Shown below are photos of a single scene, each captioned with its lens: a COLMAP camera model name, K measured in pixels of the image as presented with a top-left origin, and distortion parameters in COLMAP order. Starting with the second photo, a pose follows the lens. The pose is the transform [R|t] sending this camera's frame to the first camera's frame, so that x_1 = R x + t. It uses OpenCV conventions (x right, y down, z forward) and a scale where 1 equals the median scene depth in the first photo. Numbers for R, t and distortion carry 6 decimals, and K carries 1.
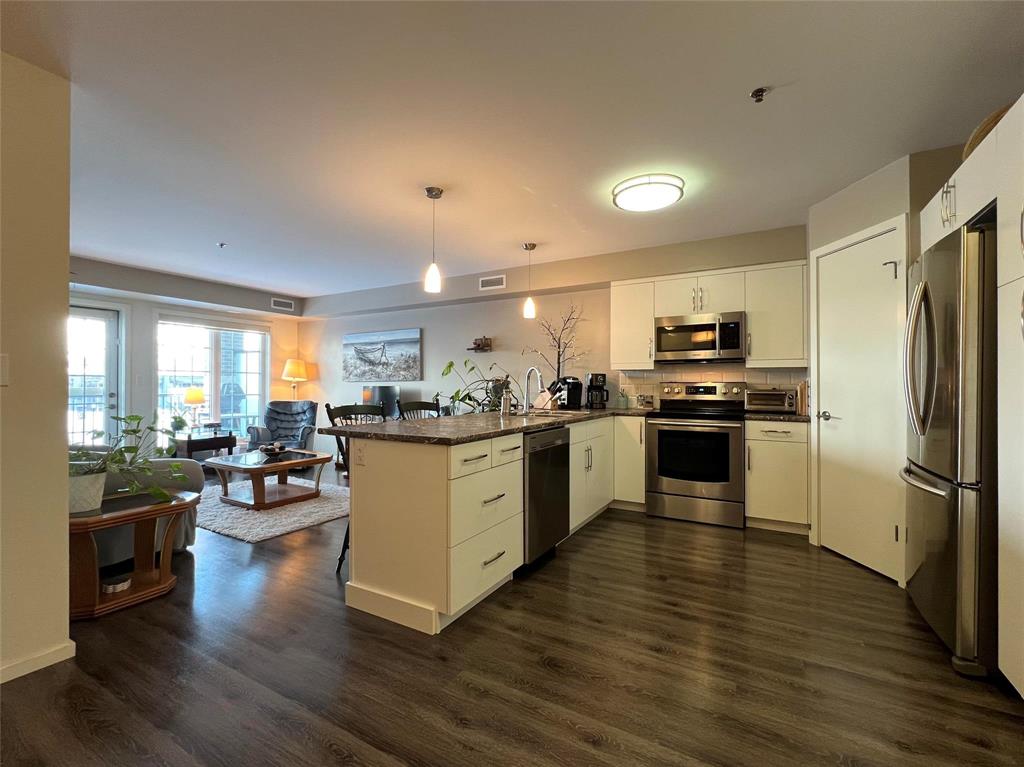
lens RADIAL K [[448.5, 0, 512.0], [0, 448.5, 383.5], [0, 0, 1]] dist [-0.003391, -0.000650]
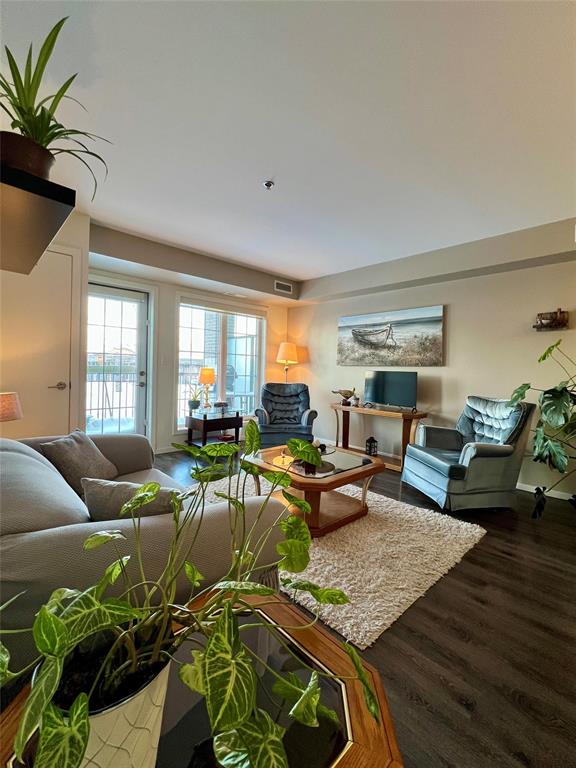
lens RADIAL K [[336.4, 0, 291.1], [0, 336.4, 373.4], [0, 0, 1]] dist [-0.003391, -0.000650]
pose [[0.961252, 0.027542, -0.274290, -0.286318], [-0.023722, 0.999570, 0.017236, 0.002973], [0.274647, -0.010061, 0.961492, 0.281890]]
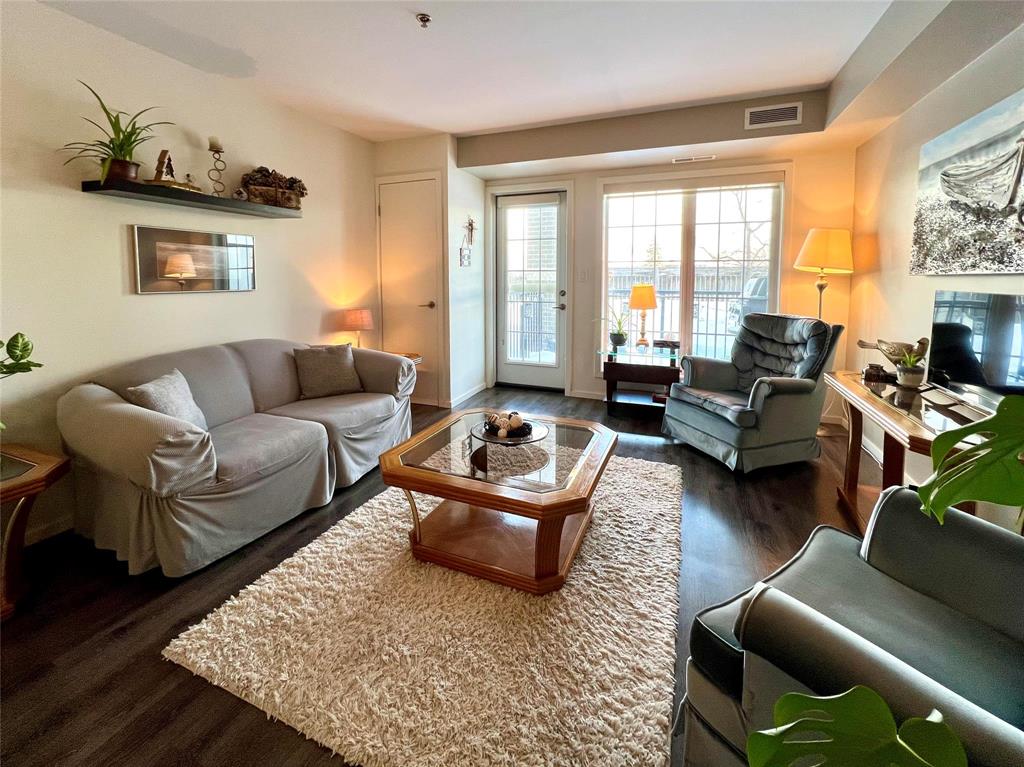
lens RADIAL K [[445.1, 0, 499.4], [0, 445.1, 310.7], [0, 0, 1]] dist [-0.002215, -0.000295]
pose [[0.131598, 0.078223, -0.988212, -0.062190], [0.009003, 0.996746, 0.080097, -0.008233], [0.991262, -0.019437, 0.130465, 0.646548]]
